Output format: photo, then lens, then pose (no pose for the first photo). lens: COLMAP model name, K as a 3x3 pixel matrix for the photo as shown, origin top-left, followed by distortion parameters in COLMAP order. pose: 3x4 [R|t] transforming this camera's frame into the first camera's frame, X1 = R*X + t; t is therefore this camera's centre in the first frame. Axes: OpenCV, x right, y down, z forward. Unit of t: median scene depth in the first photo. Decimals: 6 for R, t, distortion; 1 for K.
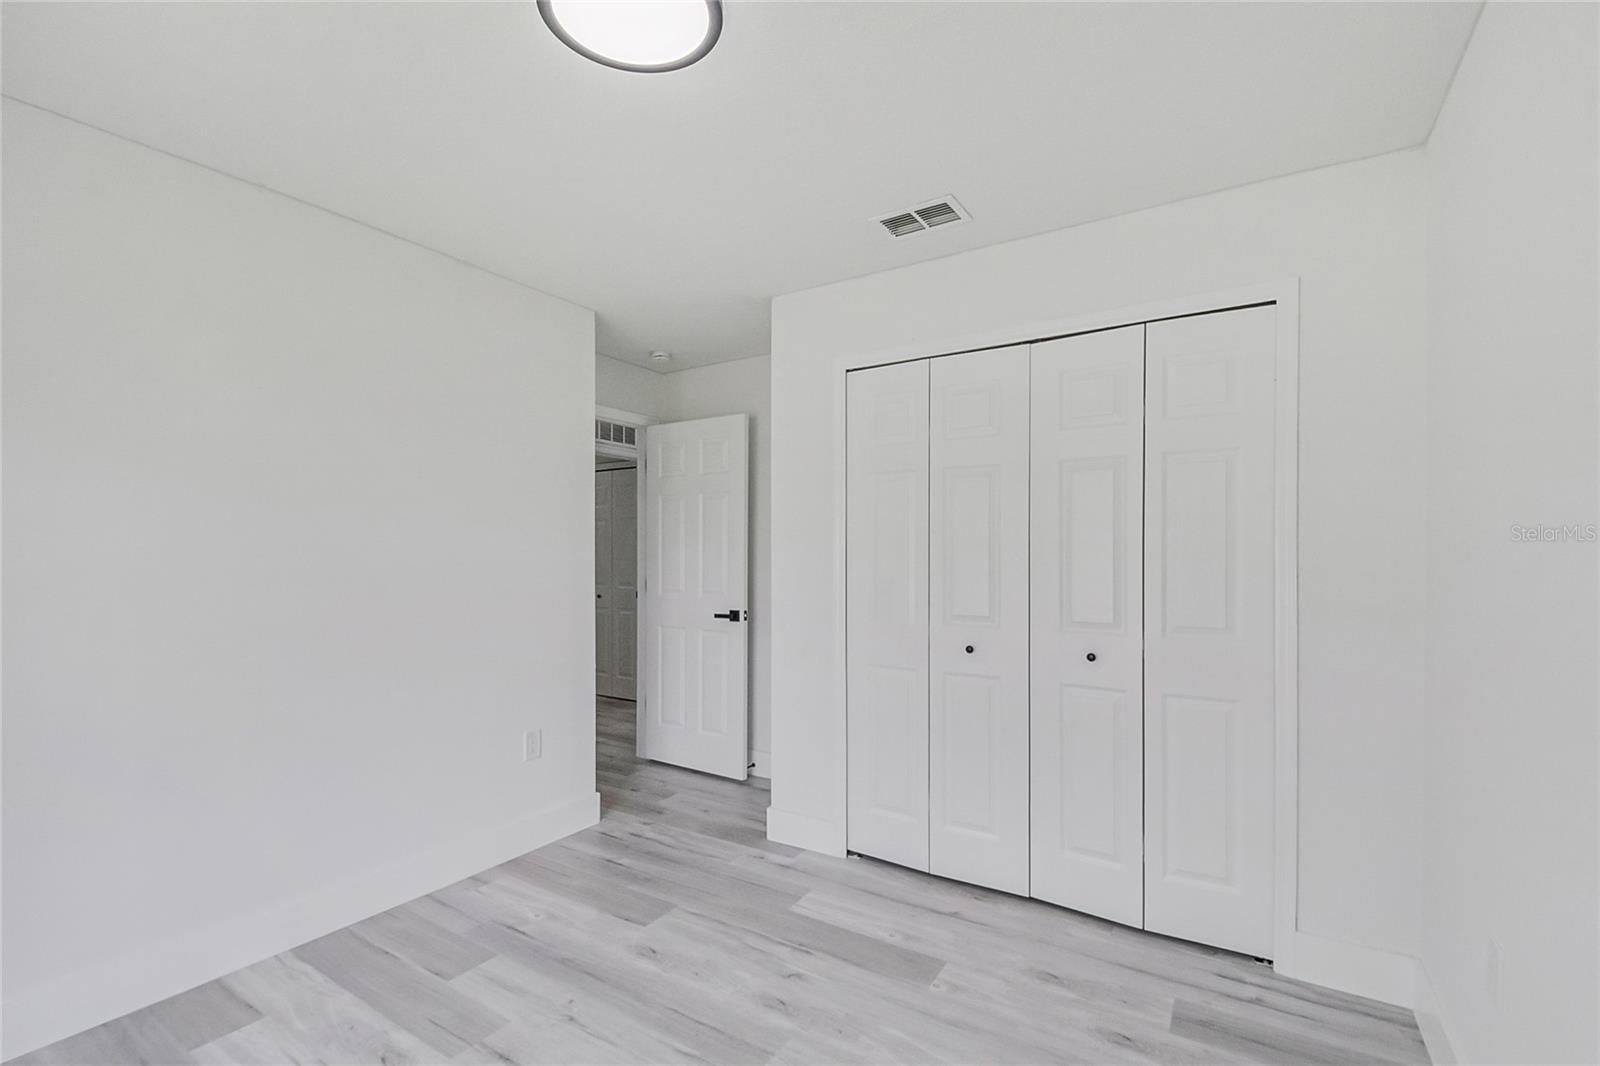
lens RADIAL K [[724.1, 0, 816.4], [0, 724.1, 539.2], [0, 0, 1]] dist [0.012534, -0.016814]
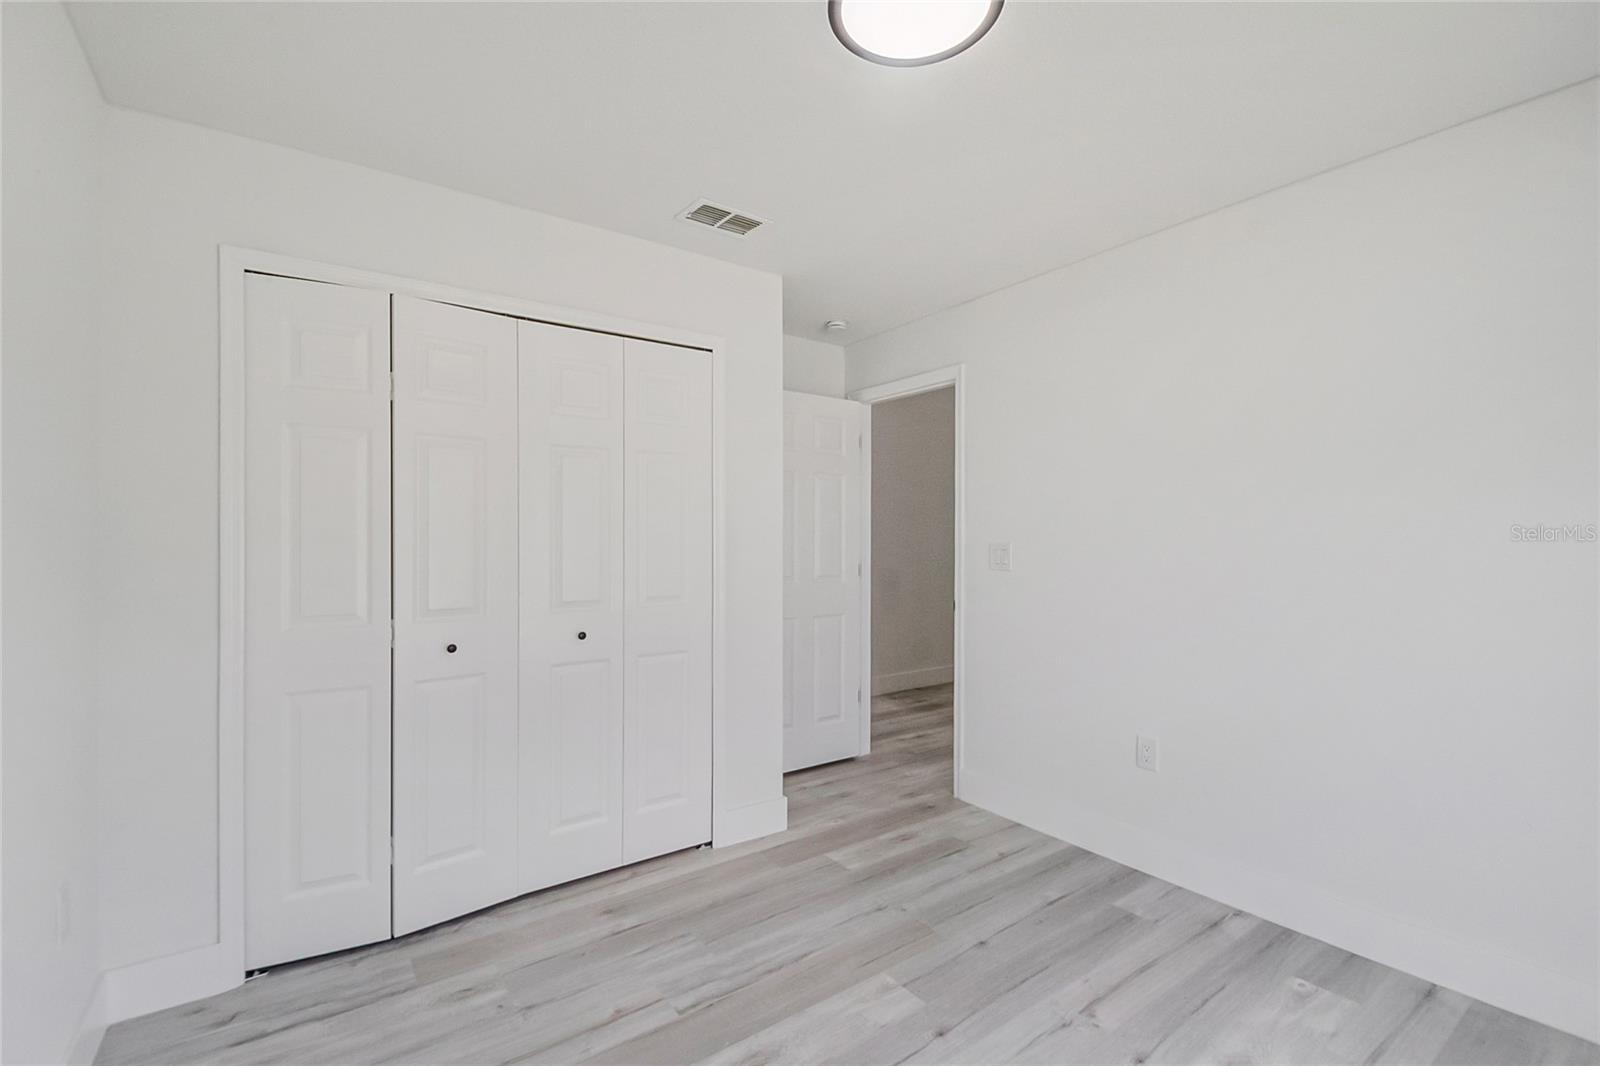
lens RADIAL K [[724.1, 0, 816.4], [0, 724.1, 539.2], [0, 0, 1]] dist [0.012534, -0.016814]
pose [[0.347700, -0.002767, 0.937602, -0.550844], [-0.010889, 0.999916, 0.006989, 0.009137], [-0.937543, -0.012639, 0.347640, 0.346496]]
